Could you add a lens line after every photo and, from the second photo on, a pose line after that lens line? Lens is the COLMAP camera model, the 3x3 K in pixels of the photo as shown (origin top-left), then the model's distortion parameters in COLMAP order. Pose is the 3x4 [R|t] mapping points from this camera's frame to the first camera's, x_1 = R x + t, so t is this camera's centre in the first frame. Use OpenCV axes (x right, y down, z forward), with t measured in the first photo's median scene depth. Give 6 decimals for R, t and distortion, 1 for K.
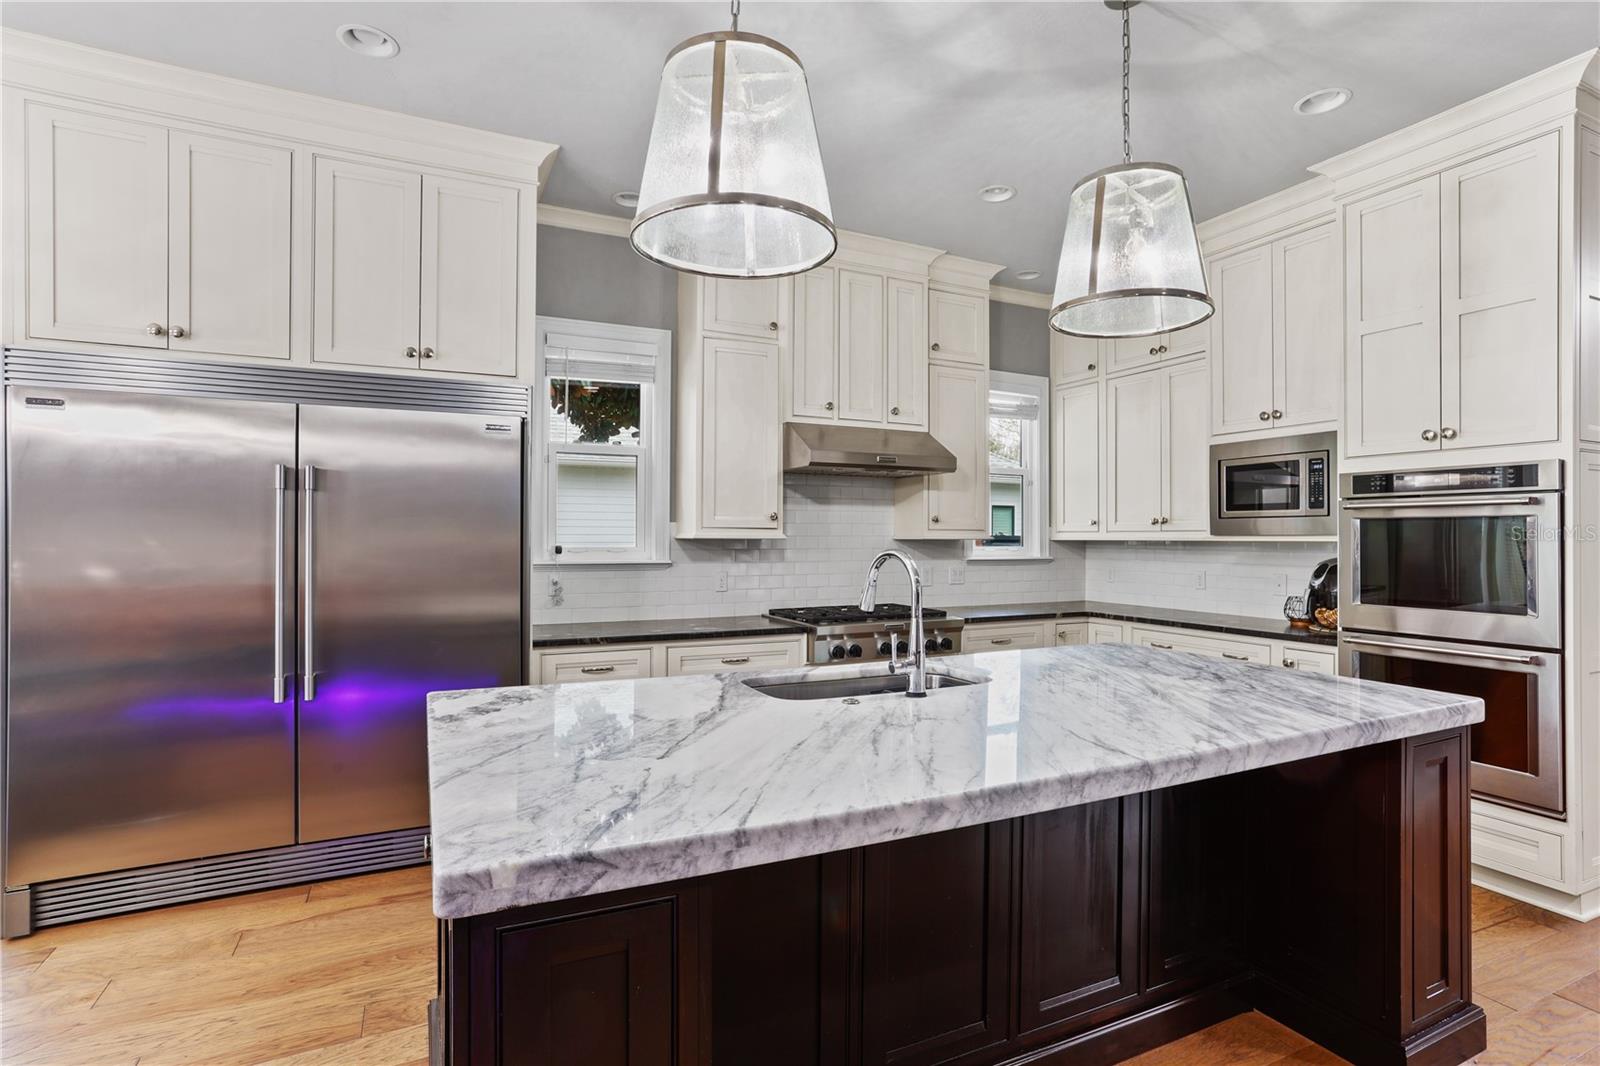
lens RADIAL K [[777.7, 0, 800.0], [0, 777.7, 533.0], [0, 0, 1]] dist [-0.053782, 0.030551]
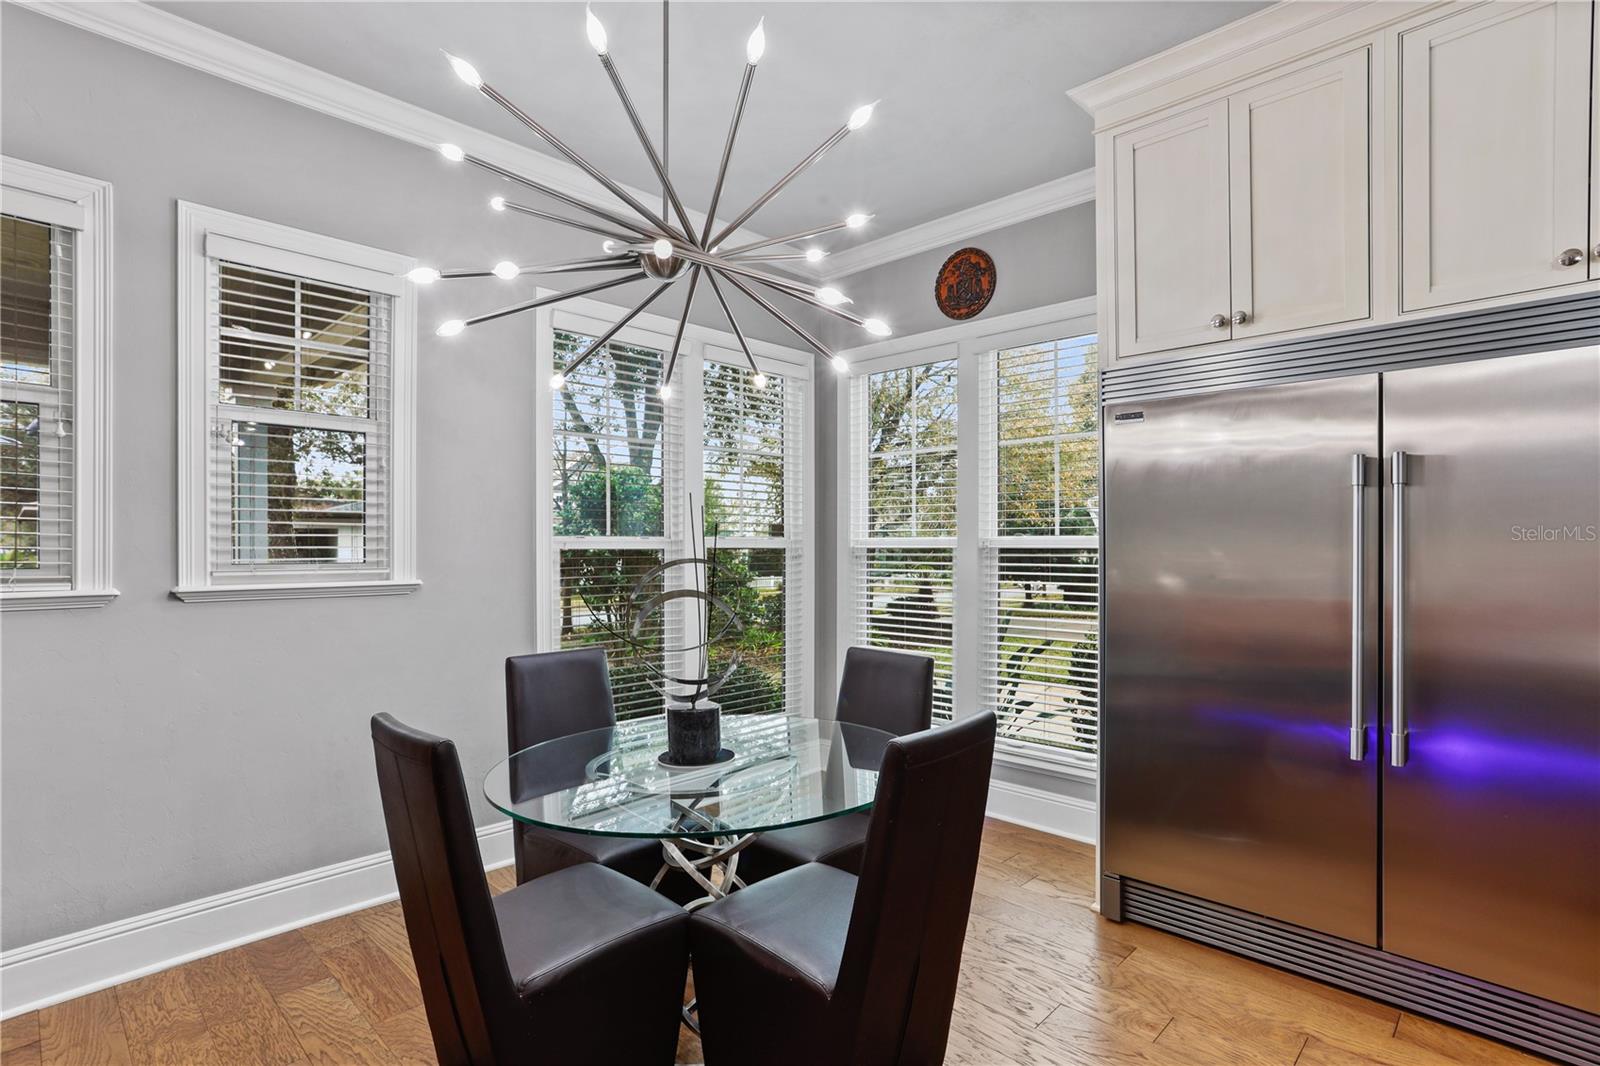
lens RADIAL K [[795.7, 0, 796.6], [0, 795.7, 549.1], [0, 0, 1]] dist [-0.045256, 0.029994]
pose [[0.341618, 0.003841, -0.939831, -0.102228], [0.008728, 0.999936, 0.007259, -0.002255], [0.939798, -0.010683, 0.341562, 0.152864]]
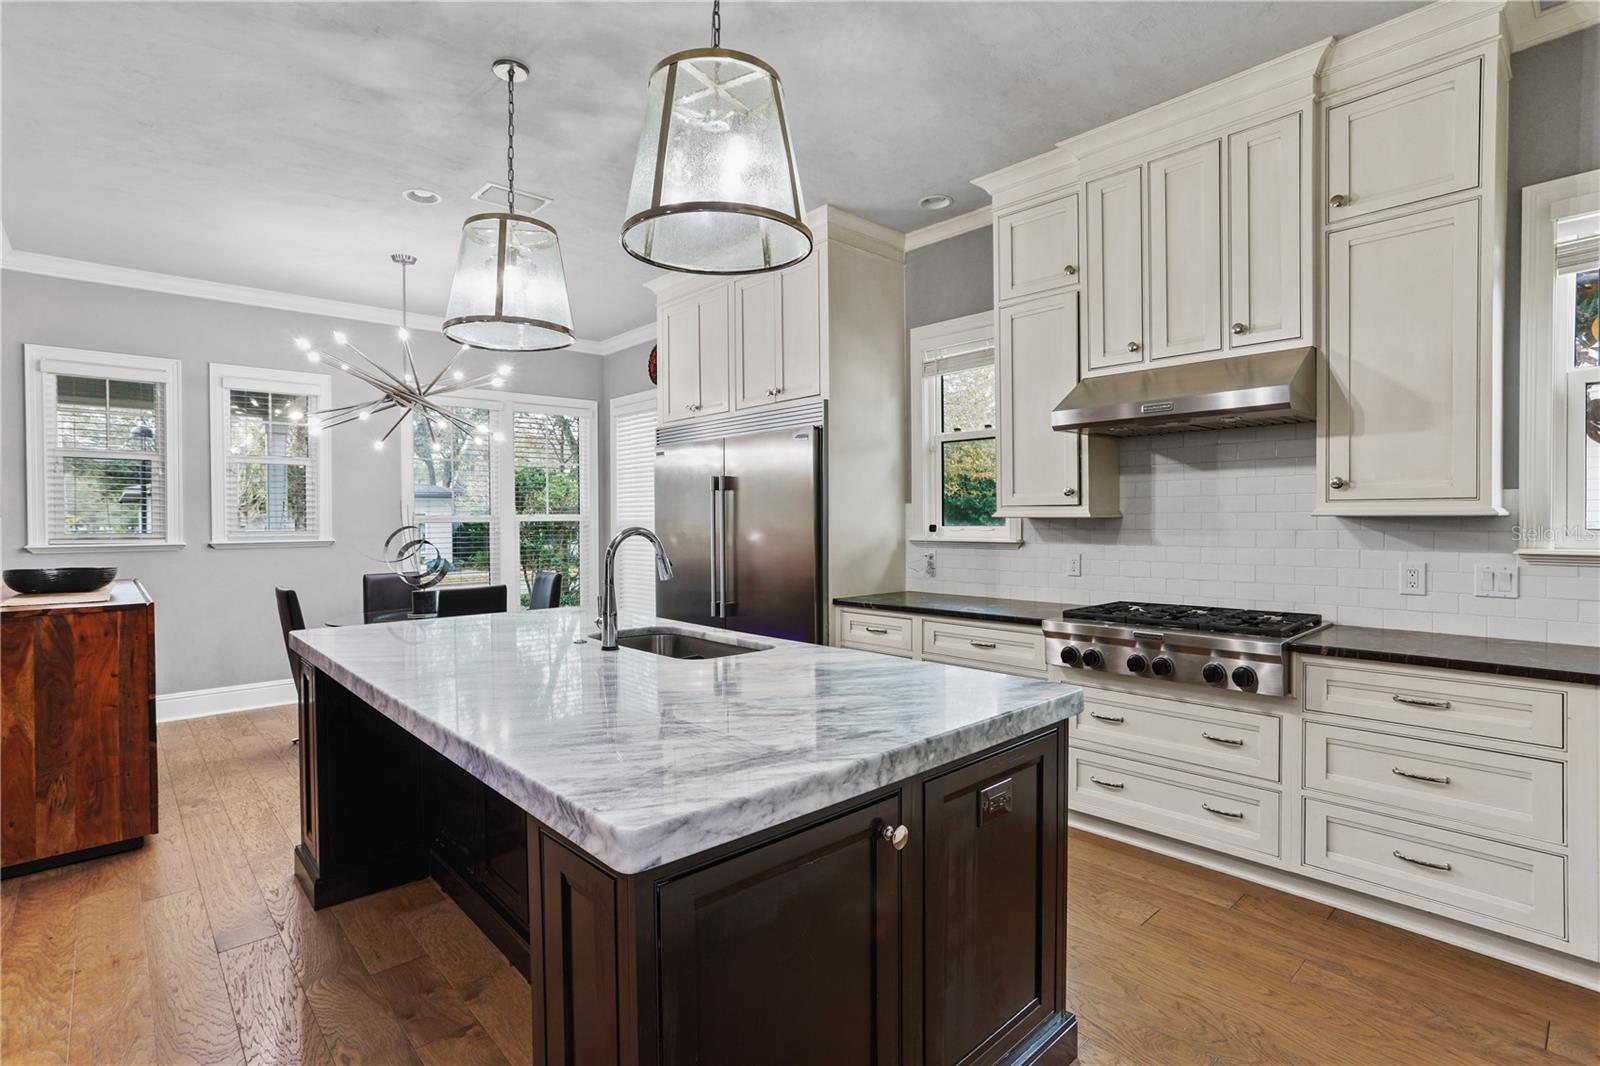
lens RADIAL K [[777.7, 0, 800.0], [0, 777.7, 533.0], [0, 0, 1]] dist [-0.053782, 0.030551]
pose [[0.289197, 0.014607, -0.957158, 0.851369], [0.015352, 0.999684, 0.019895, 0.003643], [0.957146, -0.020448, 0.288882, 0.562219]]
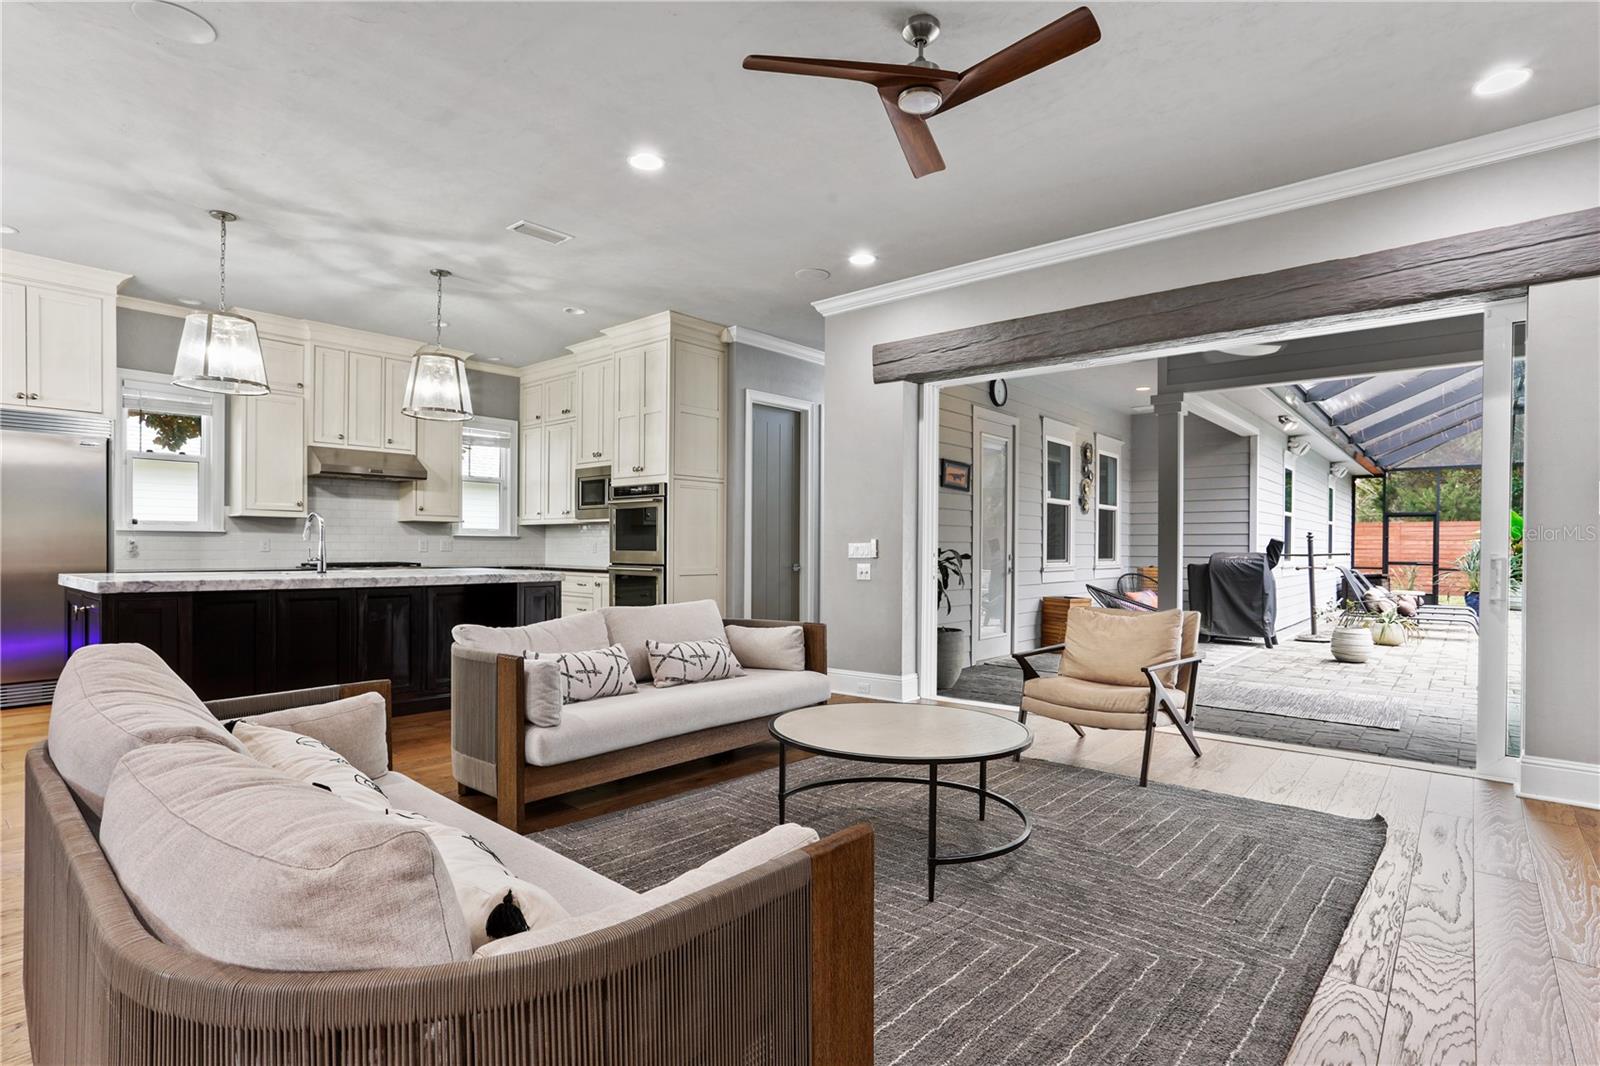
lens RADIAL K [[795.7, 0, 796.6], [0, 795.7, 549.1], [0, 0, 1]] dist [-0.045256, 0.029994]
pose [[0.919857, 0.000878, 0.392254, 0.337382], [-0.004726, 0.999950, 0.008846, 0.065712], [-0.392226, -0.009991, 0.919814, -1.109298]]
